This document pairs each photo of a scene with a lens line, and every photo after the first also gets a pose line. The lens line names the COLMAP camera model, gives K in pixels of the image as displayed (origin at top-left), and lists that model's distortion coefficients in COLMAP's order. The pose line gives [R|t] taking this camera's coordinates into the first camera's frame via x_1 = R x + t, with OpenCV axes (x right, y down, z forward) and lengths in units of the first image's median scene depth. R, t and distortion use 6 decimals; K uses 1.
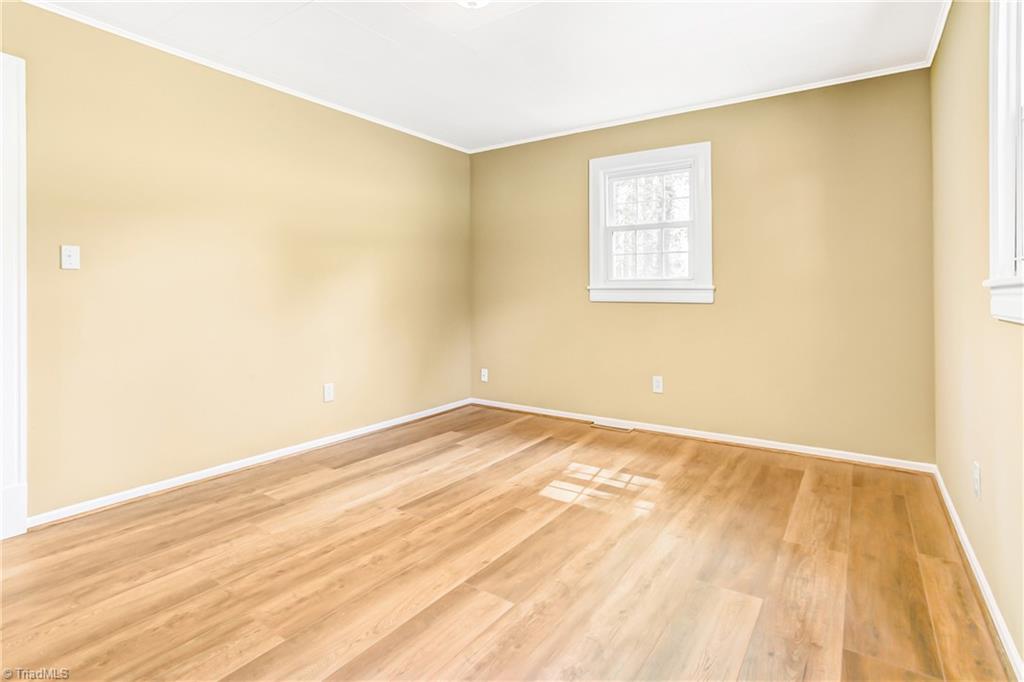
lens RADIAL K [[506.1, 0, 515.6], [0, 506.1, 333.5], [0, 0, 1]] dist [-0.018161, 0.007952]
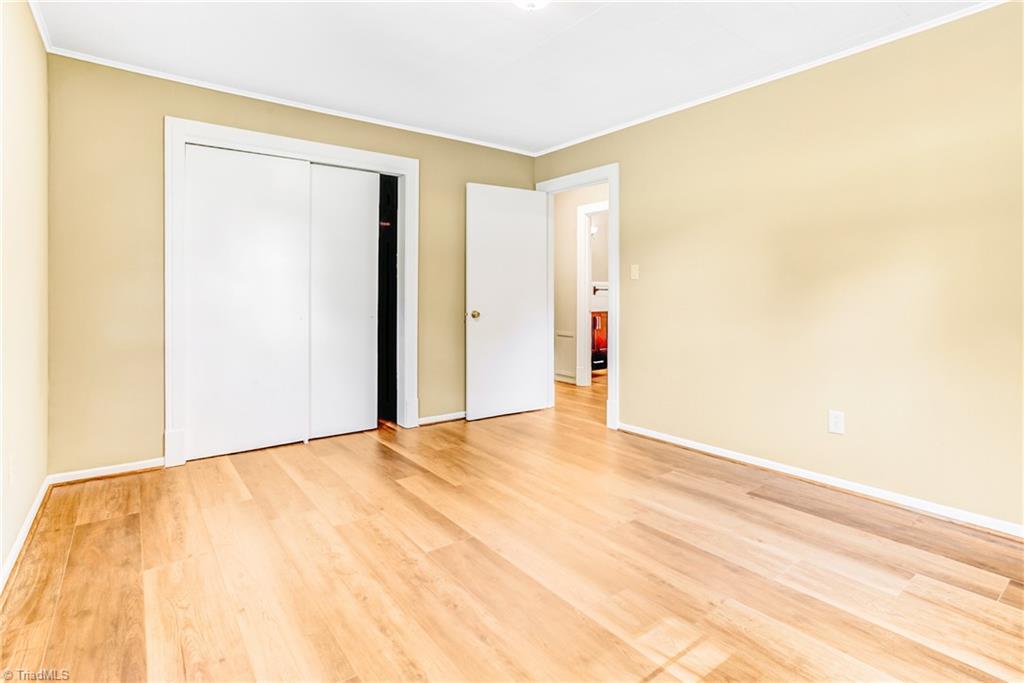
lens RADIAL K [[506.1, 0, 513.3], [0, 506.1, 341.8], [0, 0, 1]] dist [-0.018161, 0.007952]
pose [[-0.311613, 0.081635, -0.946696, 0.773833], [-0.074846, 0.991098, 0.110100, -0.080335], [0.947257, 0.105165, -0.302729, 1.133652]]
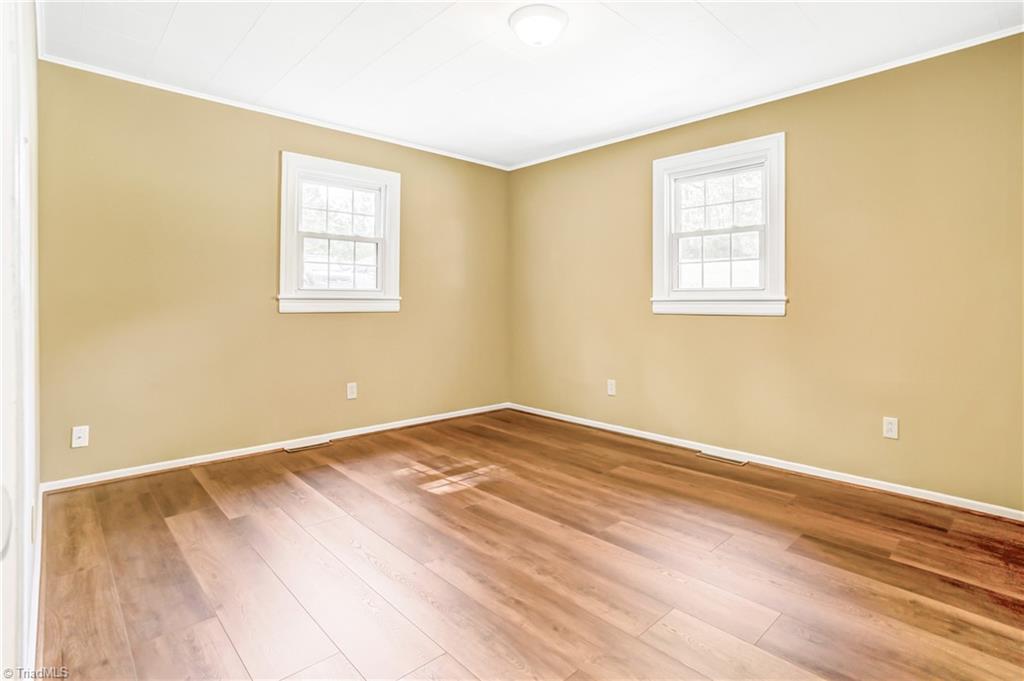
lens RADIAL K [[506.1, 0, 513.1], [0, 506.1, 345.8], [0, 0, 1]] dist [-0.018161, 0.007952]
pose [[0.219981, -0.076652, 0.972488, -1.064343], [0.075925, 0.995229, 0.061269, -0.048920], [-0.972545, 0.060358, 0.224752, 0.712509]]
